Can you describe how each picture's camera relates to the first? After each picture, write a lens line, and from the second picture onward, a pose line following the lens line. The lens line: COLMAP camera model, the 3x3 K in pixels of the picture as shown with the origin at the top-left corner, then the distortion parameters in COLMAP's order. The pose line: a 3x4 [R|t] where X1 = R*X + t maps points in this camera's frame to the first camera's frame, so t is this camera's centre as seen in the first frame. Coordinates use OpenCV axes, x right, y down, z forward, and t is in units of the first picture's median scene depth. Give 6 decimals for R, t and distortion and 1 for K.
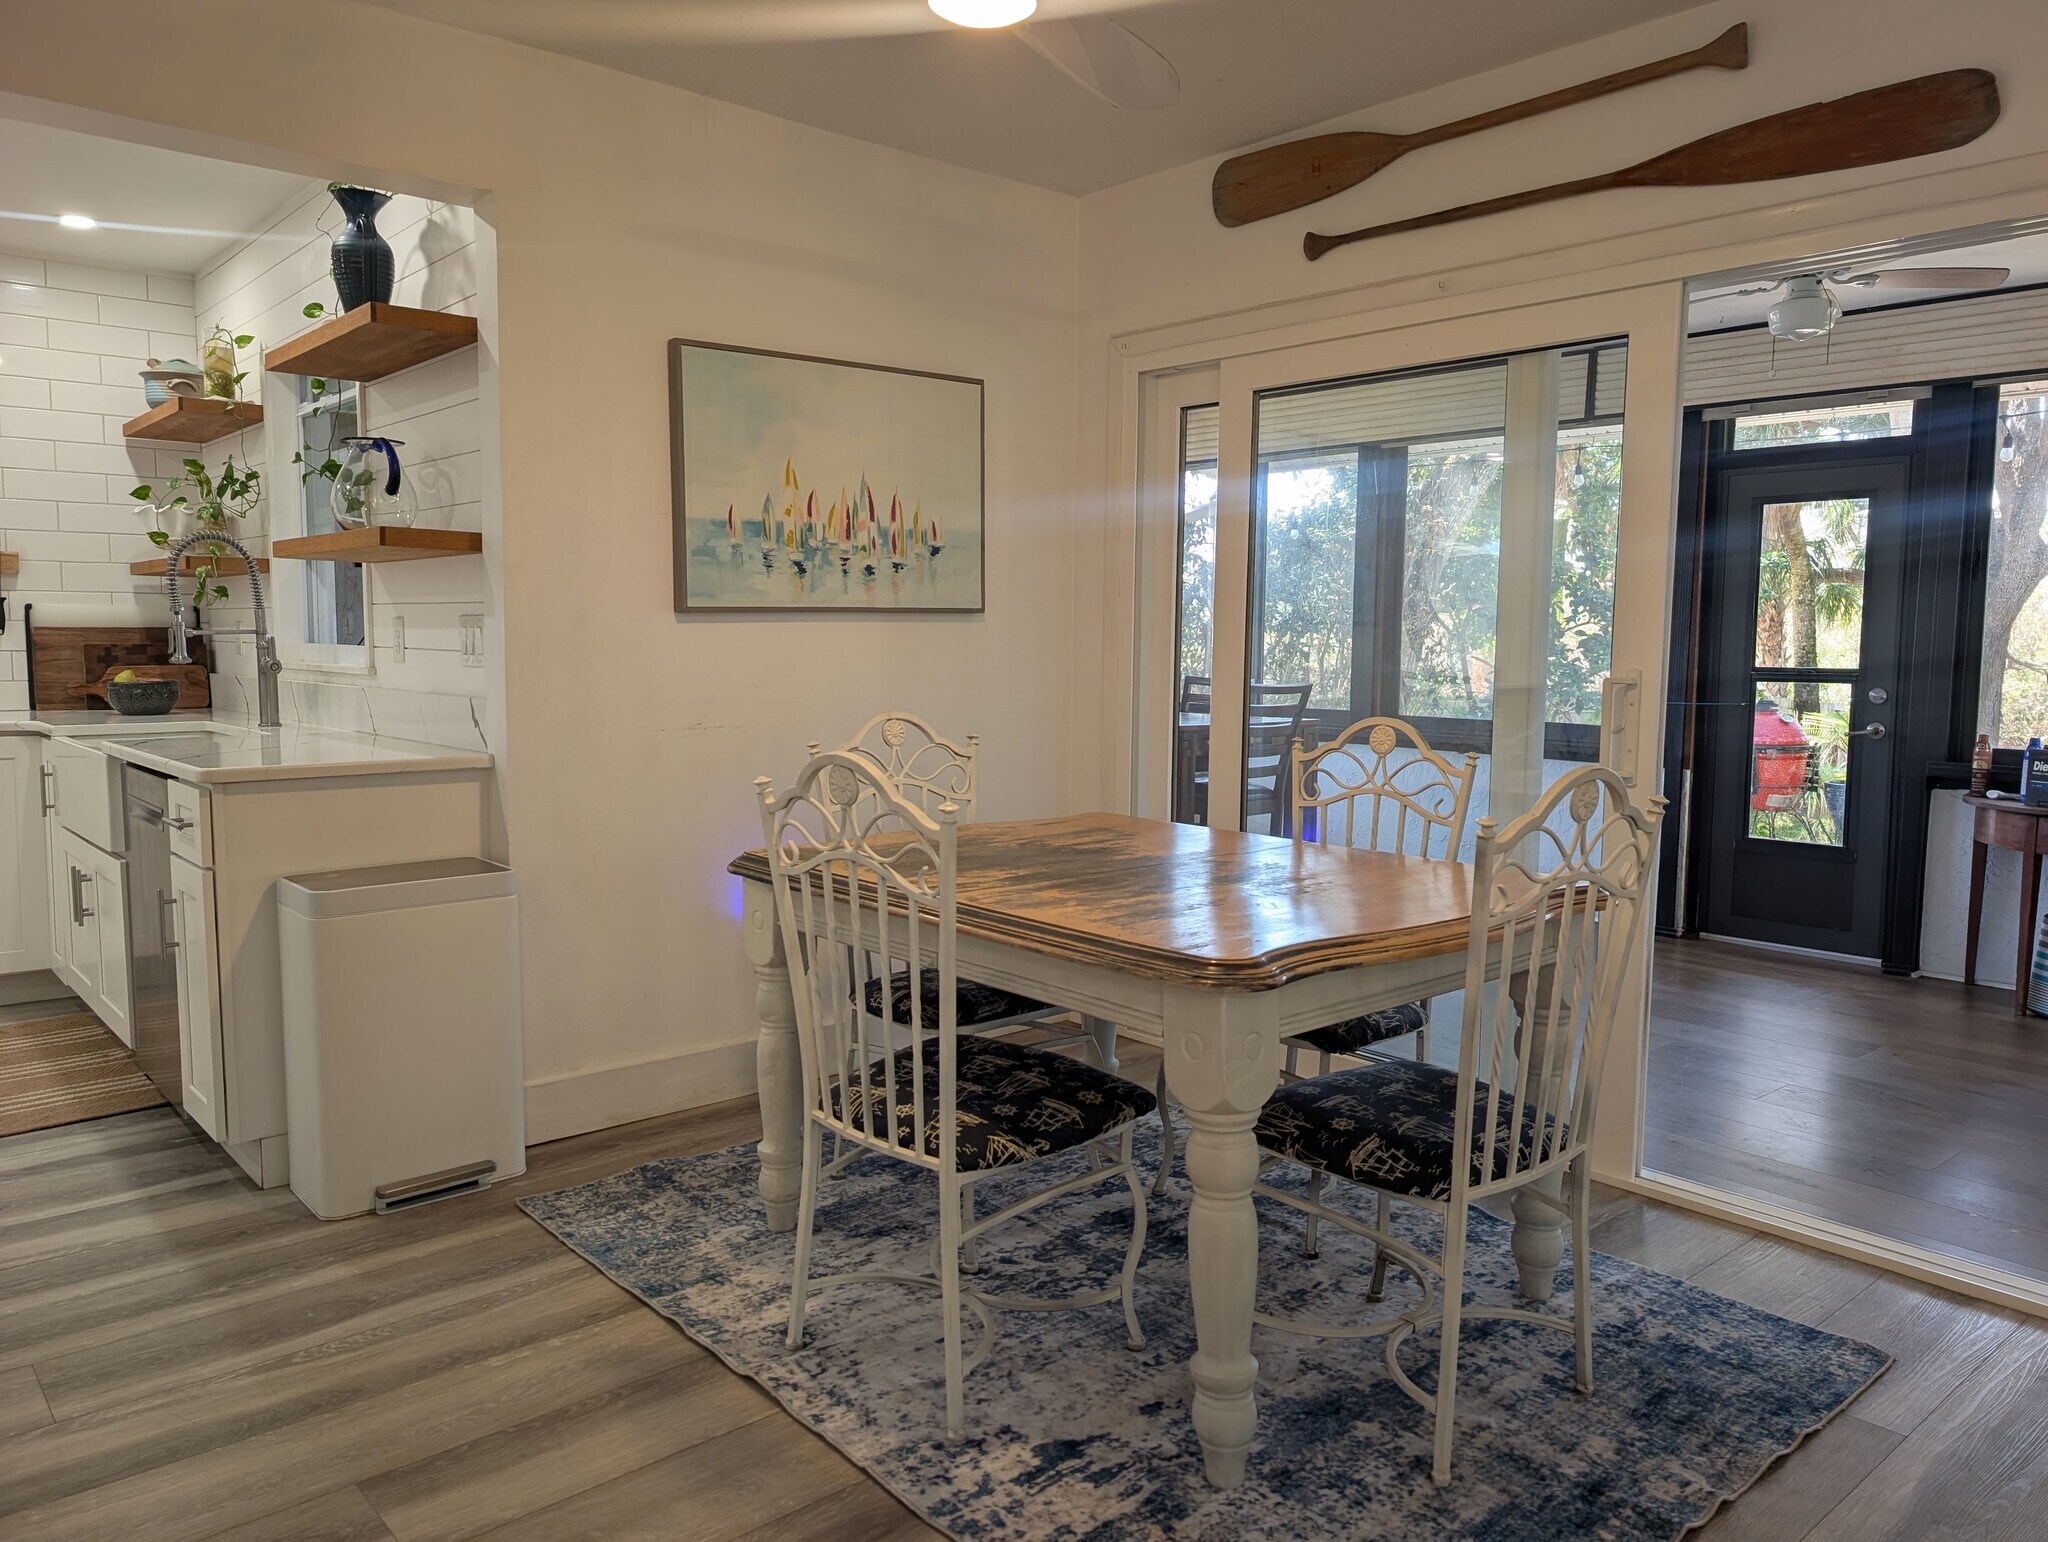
lens RADIAL K [[1477.5, 0, 1022.4], [0, 1477.5, 767.3], [0, 0, 1]] dist [0.011171, -0.000002]
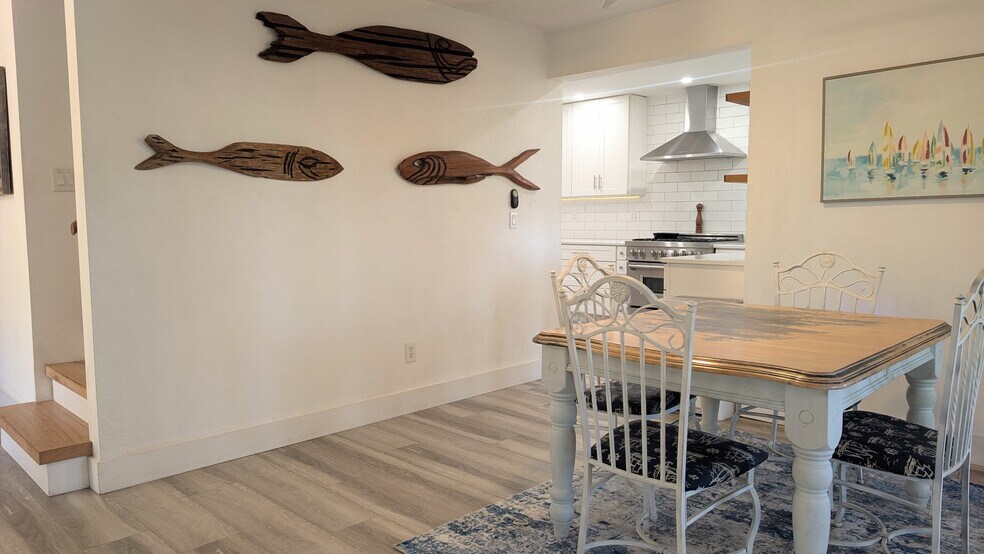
lens RADIAL K [[724.9, 0, 491.1], [0, 724.9, 281.7], [0, 0, 1]] dist [0.008867, 0.002551]
pose [[0.044280, 0.084164, -0.995468, 0.781701], [-0.075271, 0.993894, 0.080683, -0.036445], [0.996179, 0.071357, 0.050345, 0.441154]]
